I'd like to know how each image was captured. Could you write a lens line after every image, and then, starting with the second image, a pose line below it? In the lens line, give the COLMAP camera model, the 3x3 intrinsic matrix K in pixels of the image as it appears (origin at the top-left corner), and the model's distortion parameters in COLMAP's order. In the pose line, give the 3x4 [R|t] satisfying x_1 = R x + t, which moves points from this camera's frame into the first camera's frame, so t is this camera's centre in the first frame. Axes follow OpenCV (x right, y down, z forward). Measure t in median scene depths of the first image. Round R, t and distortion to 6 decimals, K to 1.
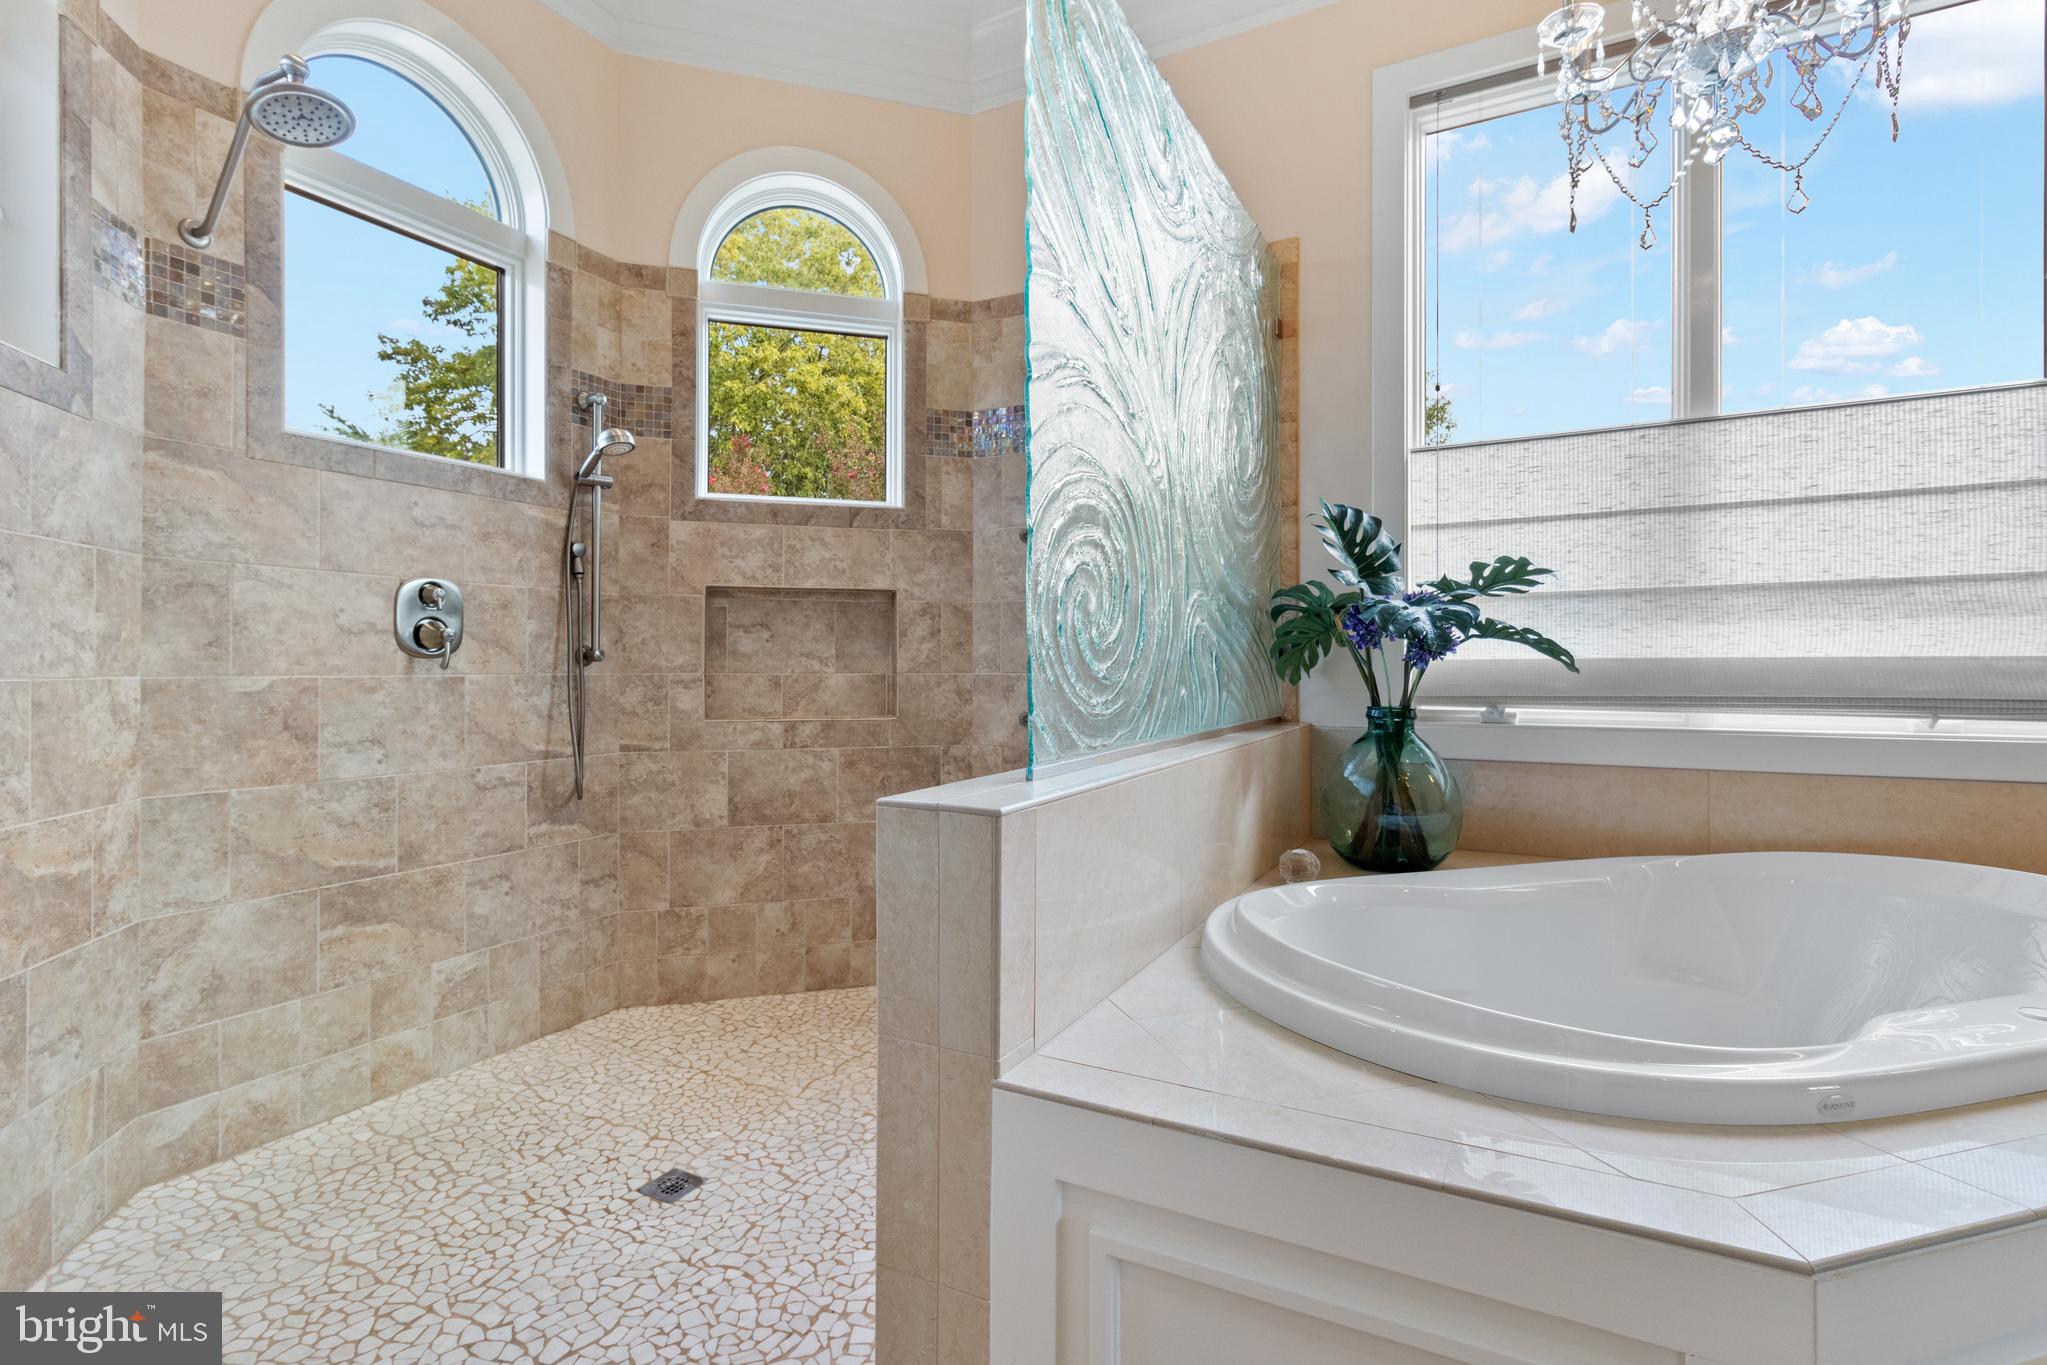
lens RADIAL K [[964.8, 0, 1048.6], [0, 964.8, 653.9], [0, 0, 1]] dist [0.005685, -0.001232]
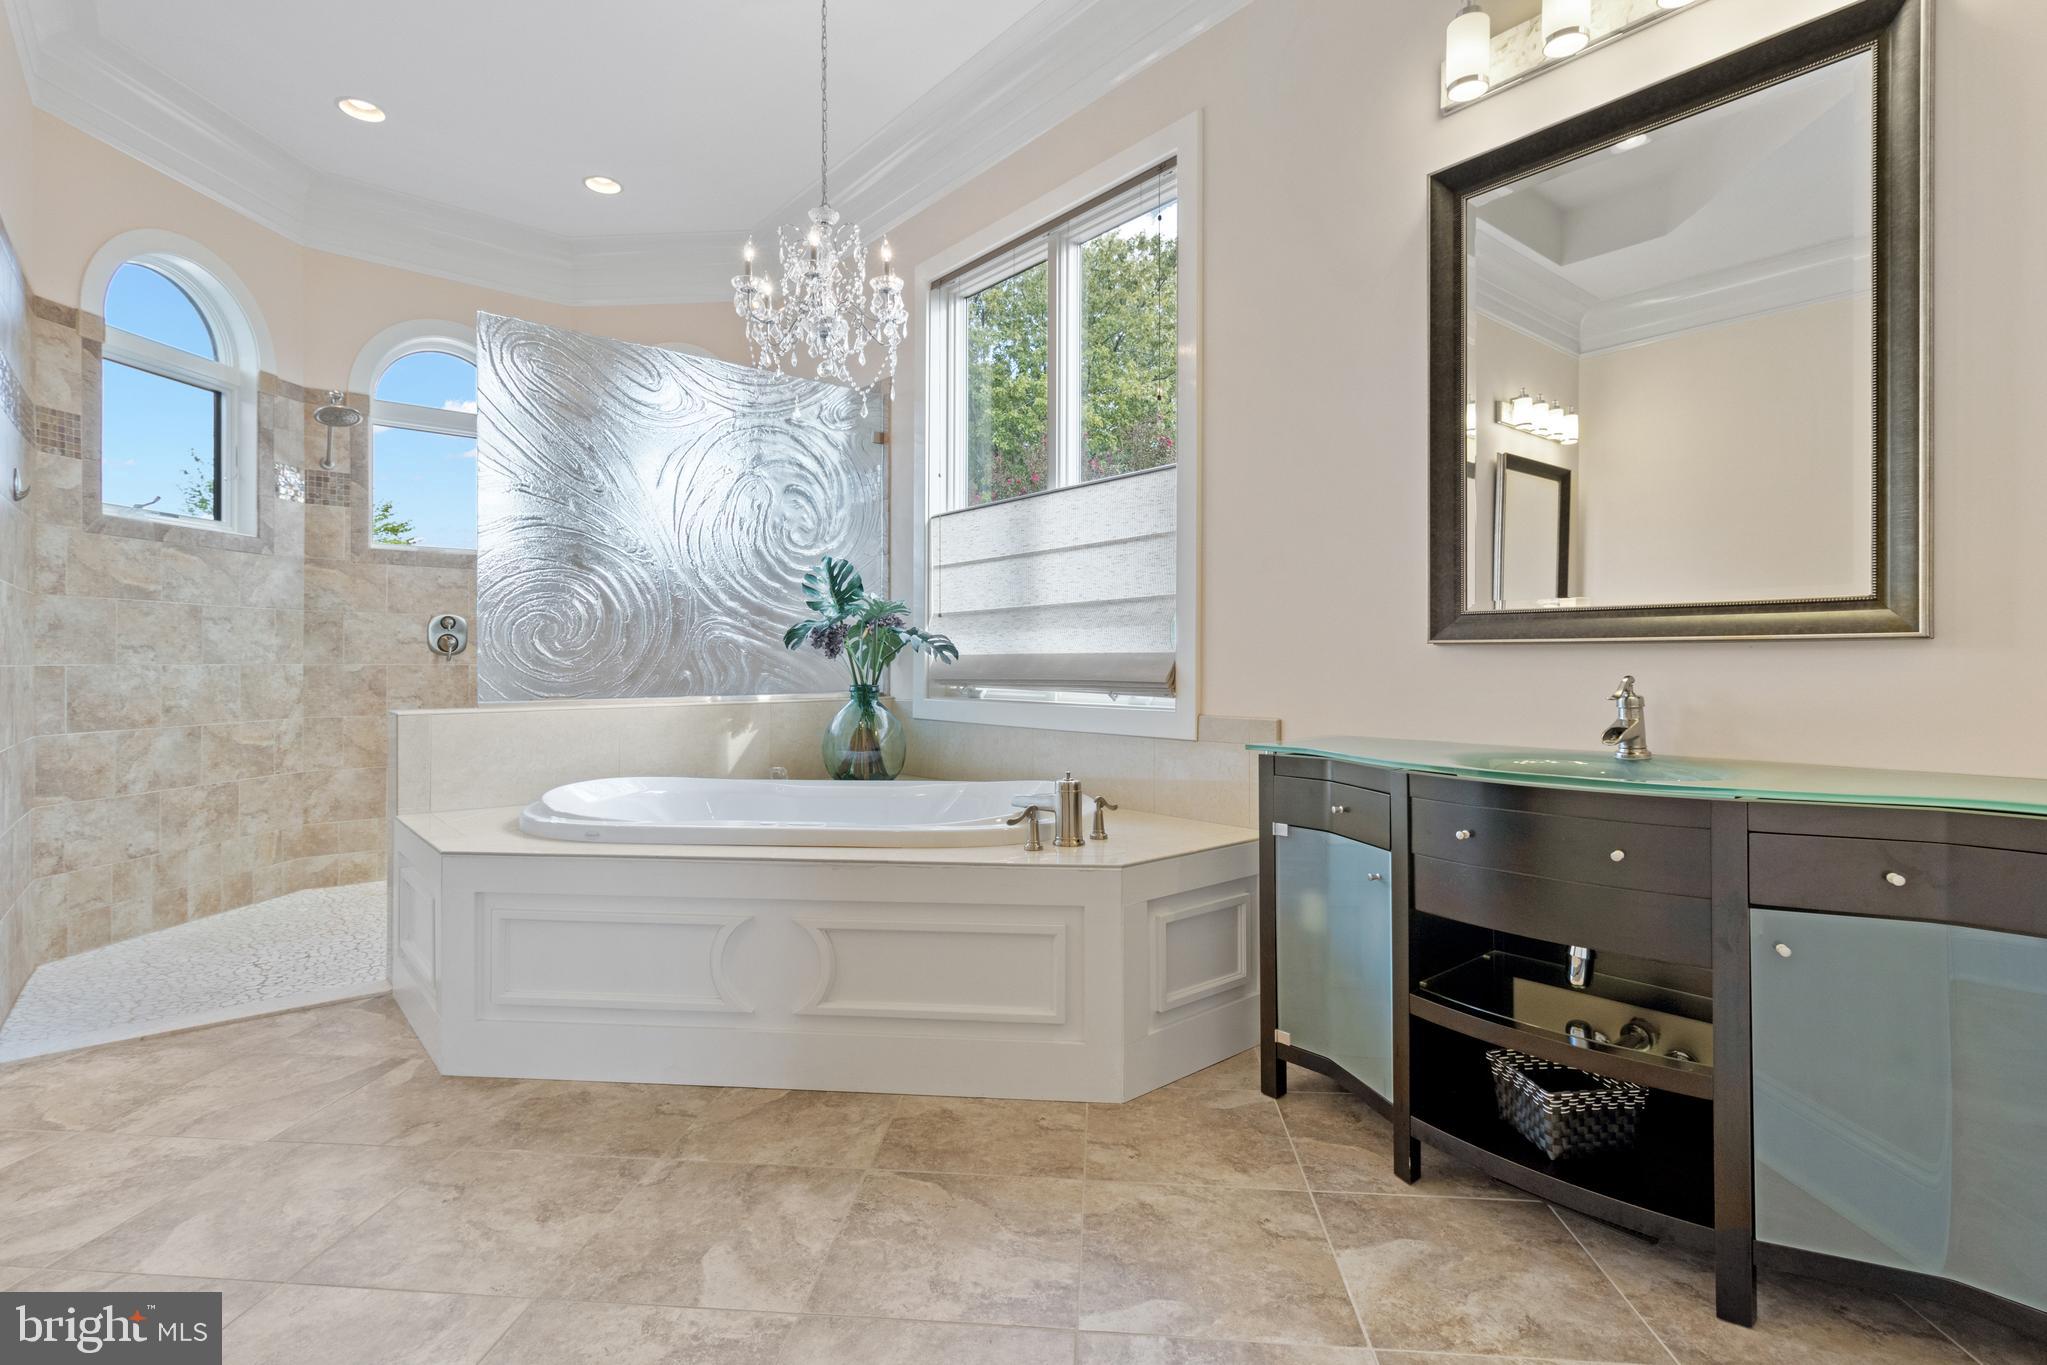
lens RADIAL K [[964.8, 0, 1032.2], [0, 964.8, 646.6], [0, 0, 1]] dist [0.005685, -0.001232]
pose [[0.929482, -0.005111, -0.368832, 1.416366], [0.004620, 0.999987, -0.002214, -0.004218], [0.368838, 0.000354, 0.929494, -0.454222]]
